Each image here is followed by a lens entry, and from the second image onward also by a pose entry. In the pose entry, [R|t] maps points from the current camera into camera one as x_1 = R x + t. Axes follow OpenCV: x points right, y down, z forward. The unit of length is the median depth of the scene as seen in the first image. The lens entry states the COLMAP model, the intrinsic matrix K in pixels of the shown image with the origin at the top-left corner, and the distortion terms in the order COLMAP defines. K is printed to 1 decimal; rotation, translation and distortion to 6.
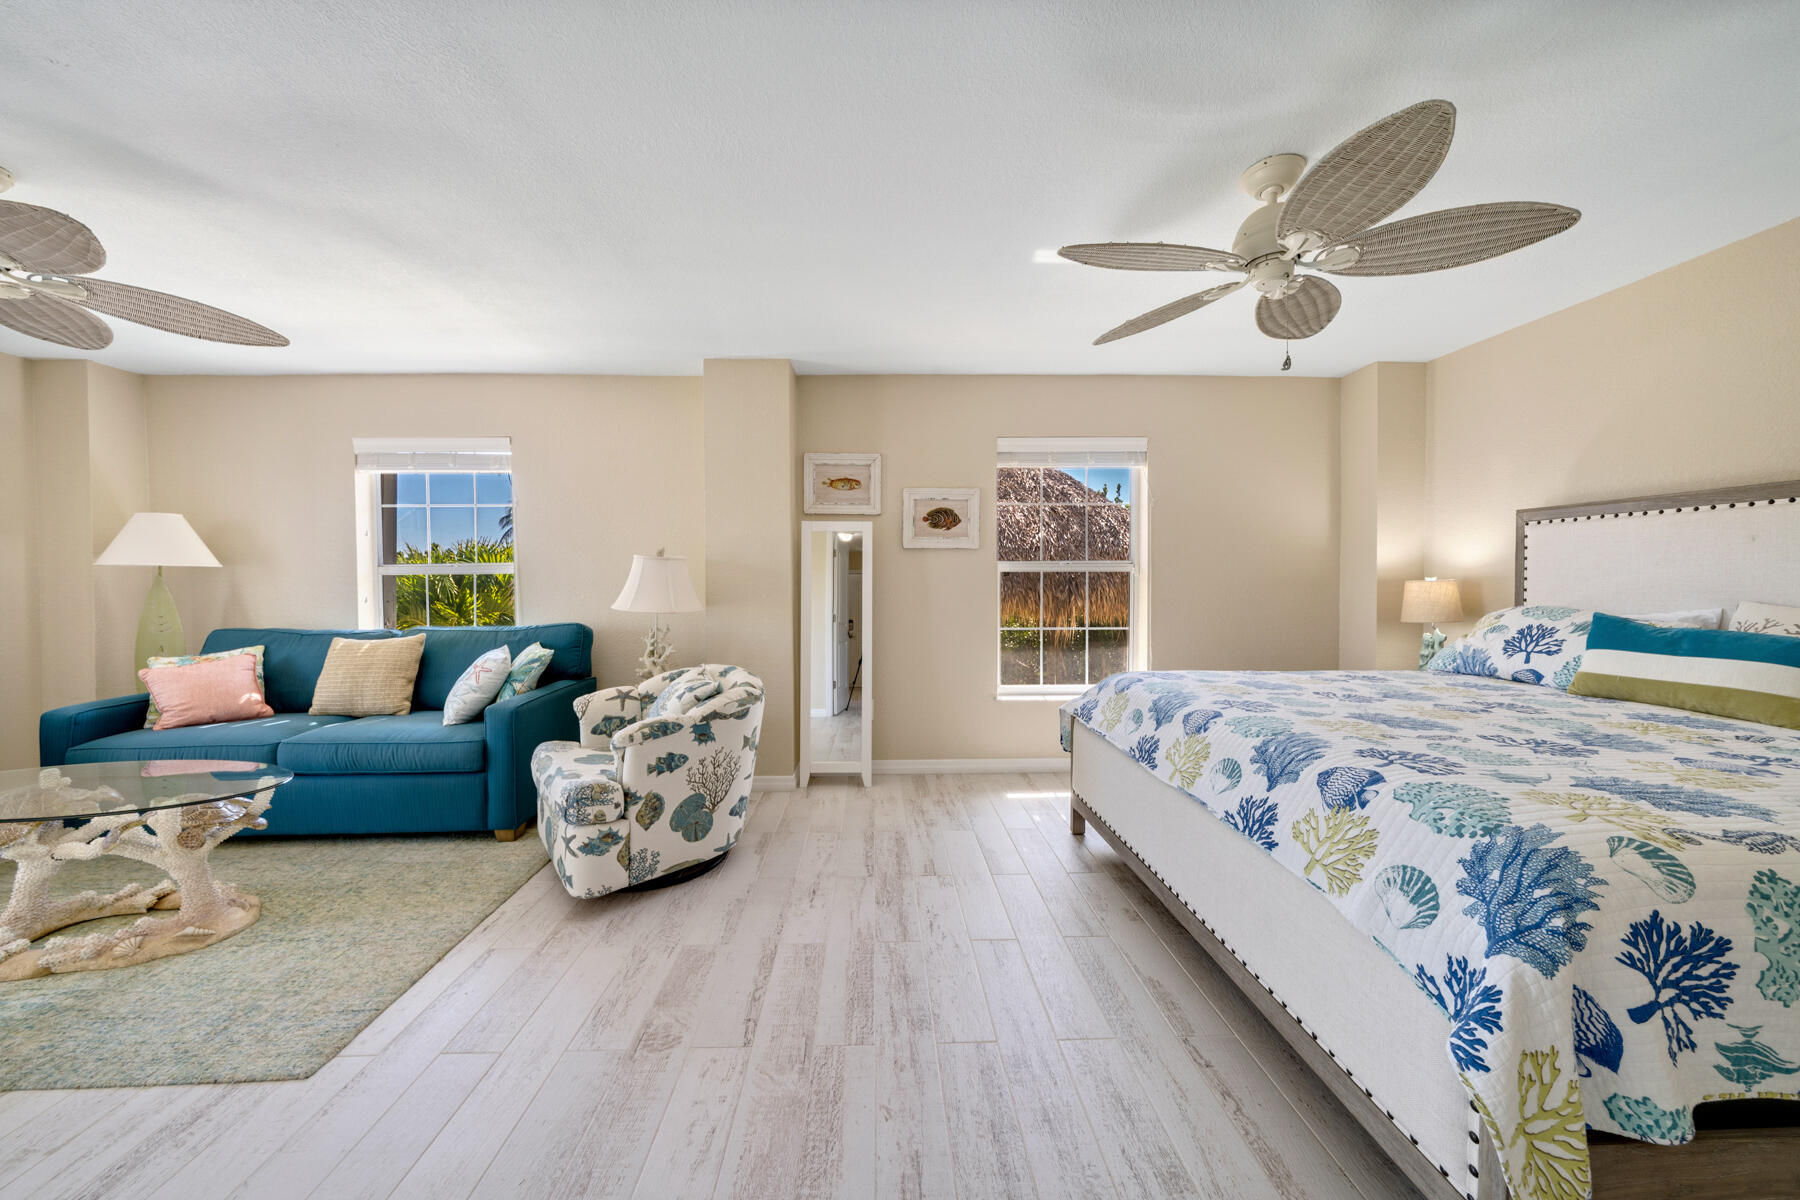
lens RADIAL K [[656.7, 0, 884.2], [0, 656.7, 578.2], [0, 0, 1]] dist [-0.001540, 0.000014]
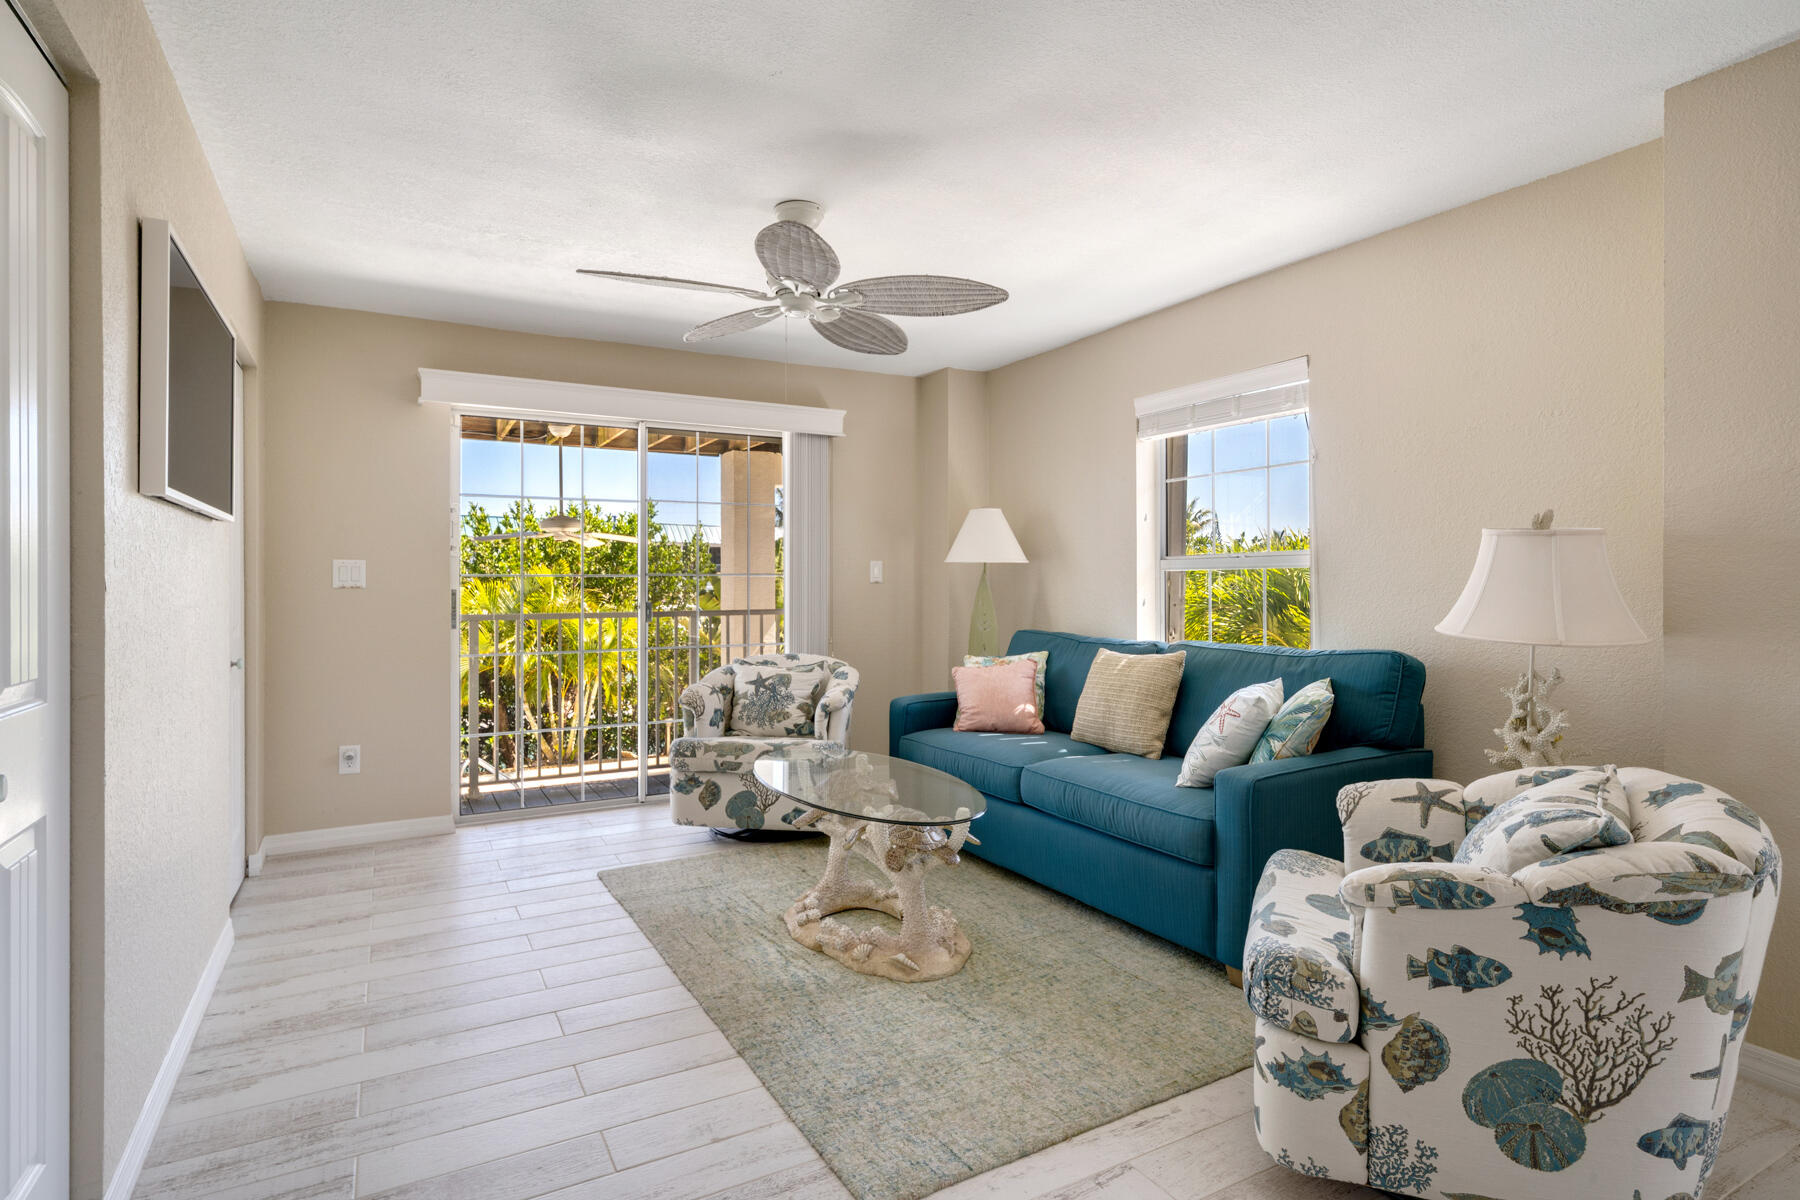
lens RADIAL K [[912.4, 0, 894.6], [0, 912.4, 573.6], [0, 0, 1]] dist [0.000870, 0.001625]
pose [[0.453816, -0.003074, -0.891090, 0.062516], [0.003573, 0.999992, -0.001630, -0.000569], [0.891088, -0.002444, 0.453824, 0.310838]]
